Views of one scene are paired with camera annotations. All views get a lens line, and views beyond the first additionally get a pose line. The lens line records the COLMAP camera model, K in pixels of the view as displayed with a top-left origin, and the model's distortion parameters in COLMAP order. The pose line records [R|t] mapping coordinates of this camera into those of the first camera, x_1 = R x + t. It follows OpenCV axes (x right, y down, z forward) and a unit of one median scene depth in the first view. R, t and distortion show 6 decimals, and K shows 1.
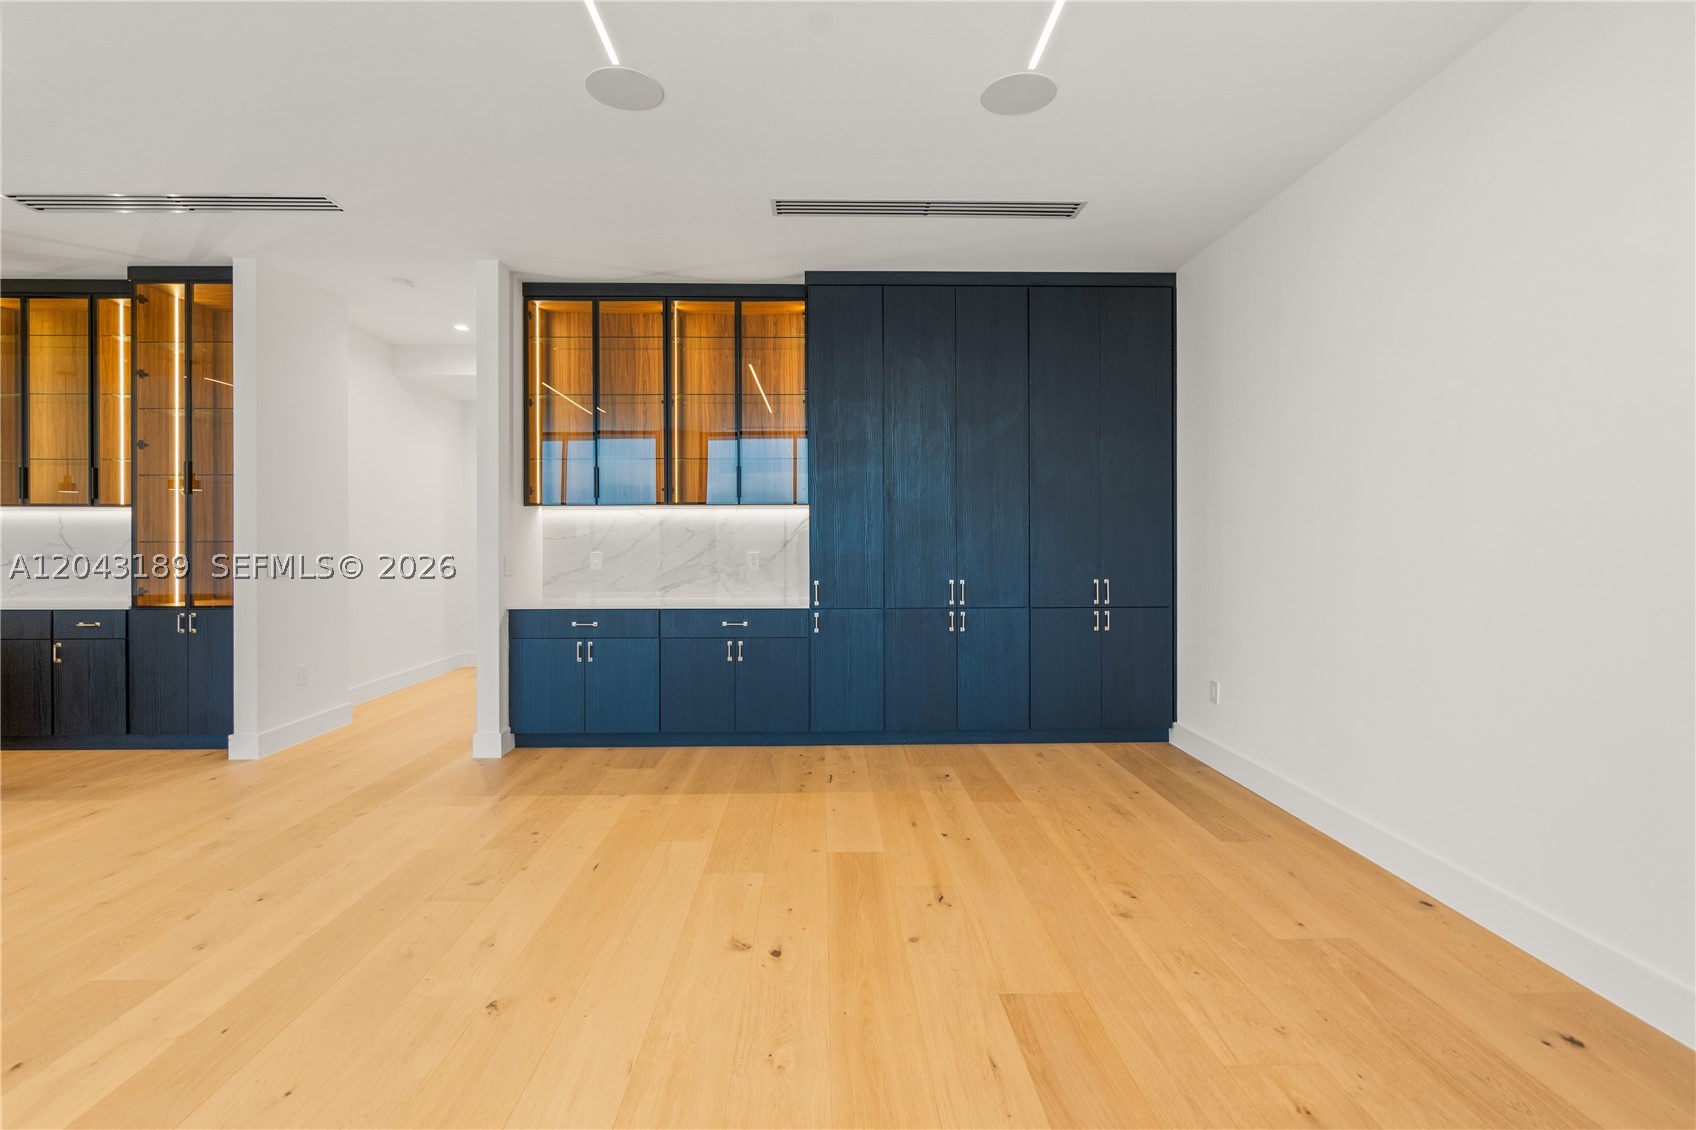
lens RADIAL K [[812.1, 0, 874.9], [0, 812.1, 539.4], [0, 0, 1]] dist [-0.002744, -0.000191]
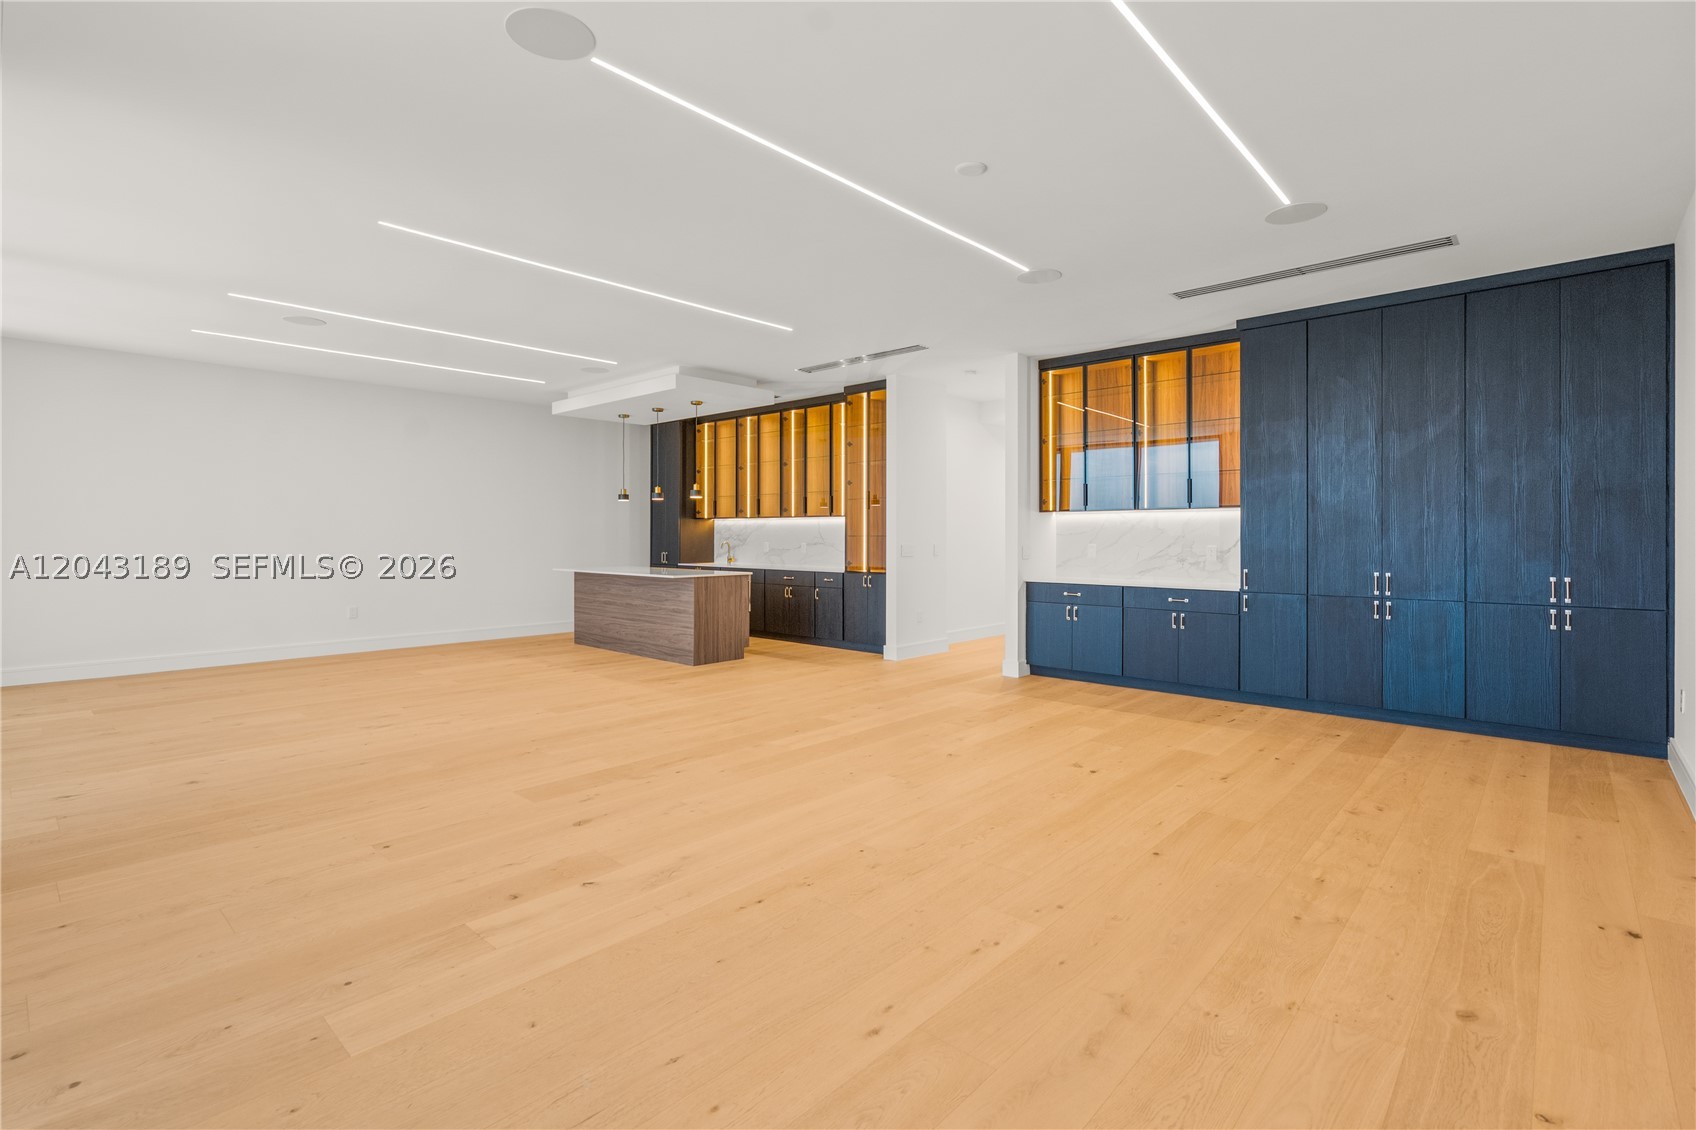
lens RADIAL K [[787.6, 0, 847.6], [0, 787.6, 533.8], [0, 0, 1]] dist [-0.001329, -0.000007]
pose [[0.722033, 0.001432, -0.691858, 0.317871], [-0.002979, 0.999995, -0.001039, -0.000014], [0.691853, 0.002811, 0.722033, -0.282386]]
